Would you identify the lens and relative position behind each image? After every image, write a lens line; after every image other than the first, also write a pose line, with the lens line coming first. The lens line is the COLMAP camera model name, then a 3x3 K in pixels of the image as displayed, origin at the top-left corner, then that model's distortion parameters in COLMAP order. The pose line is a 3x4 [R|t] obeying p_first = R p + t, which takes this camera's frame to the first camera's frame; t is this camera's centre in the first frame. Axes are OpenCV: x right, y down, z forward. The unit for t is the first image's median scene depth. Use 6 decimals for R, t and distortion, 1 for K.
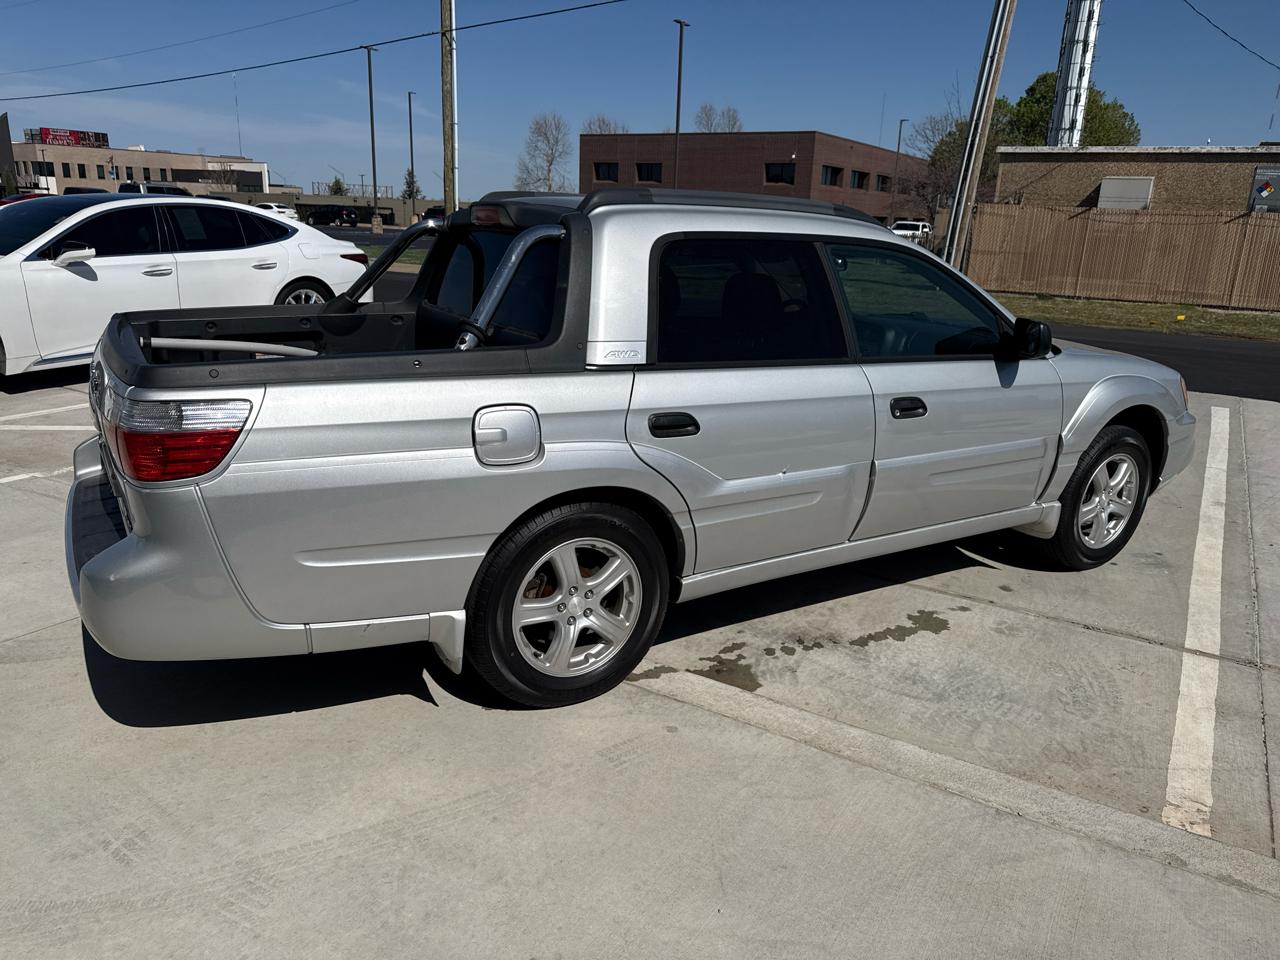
lens RADIAL K [[897.3, 0, 622.0], [0, 897.3, 479.5], [0, 0, 1]] dist [0.051993, -0.066315]
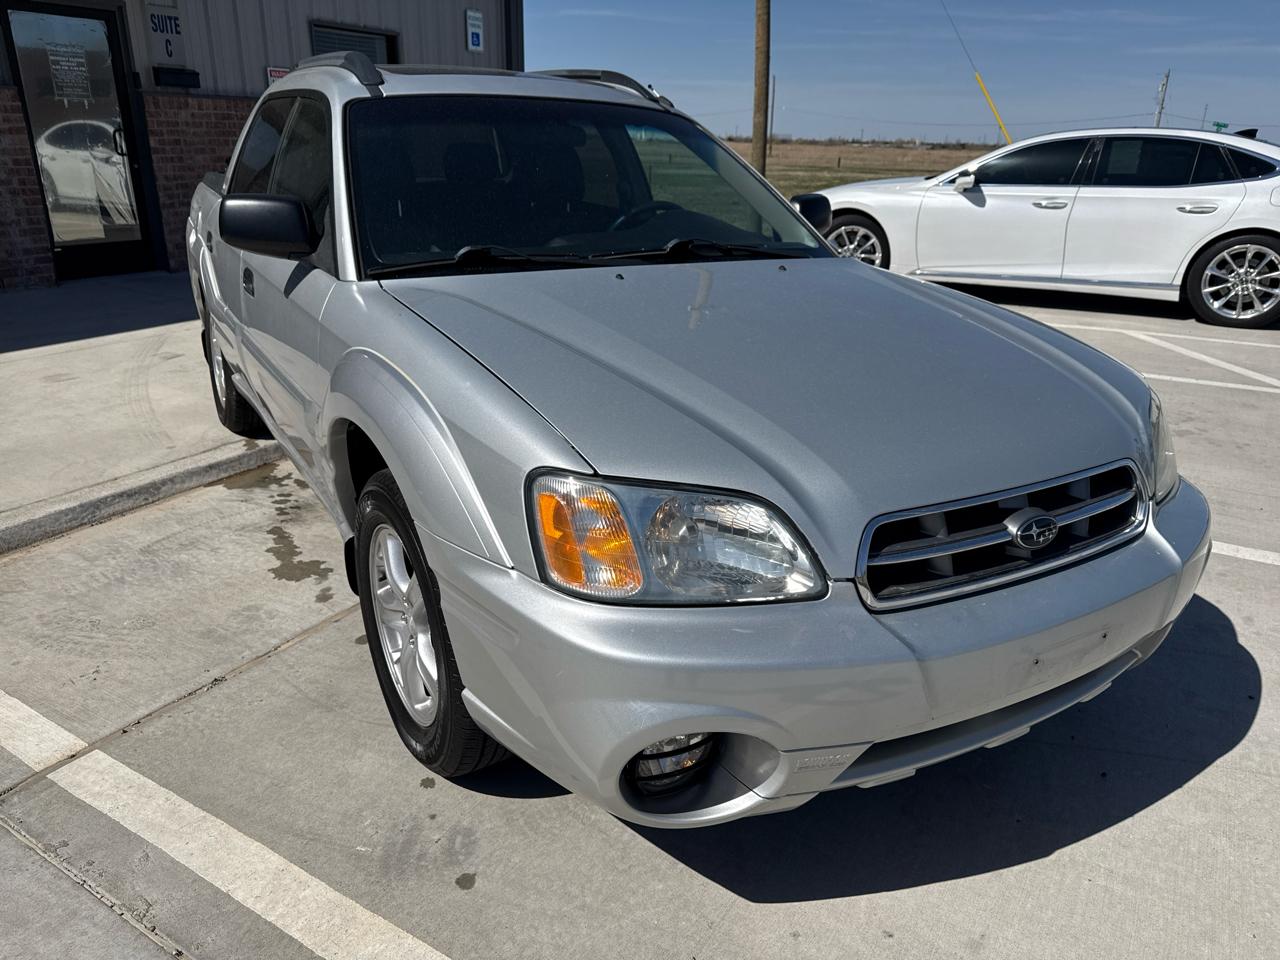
lens RADIAL K [[915.1, 0, 640.0], [0, 915.1, 480.0], [0, 0, 1]] dist [-0.006824, -0.003630]
pose [[0.006433, 0.318751, -0.947817, 1.171345], [-0.303856, 0.903642, 0.301833, -0.276913], [0.952696, 0.286058, 0.102668, 1.263764]]
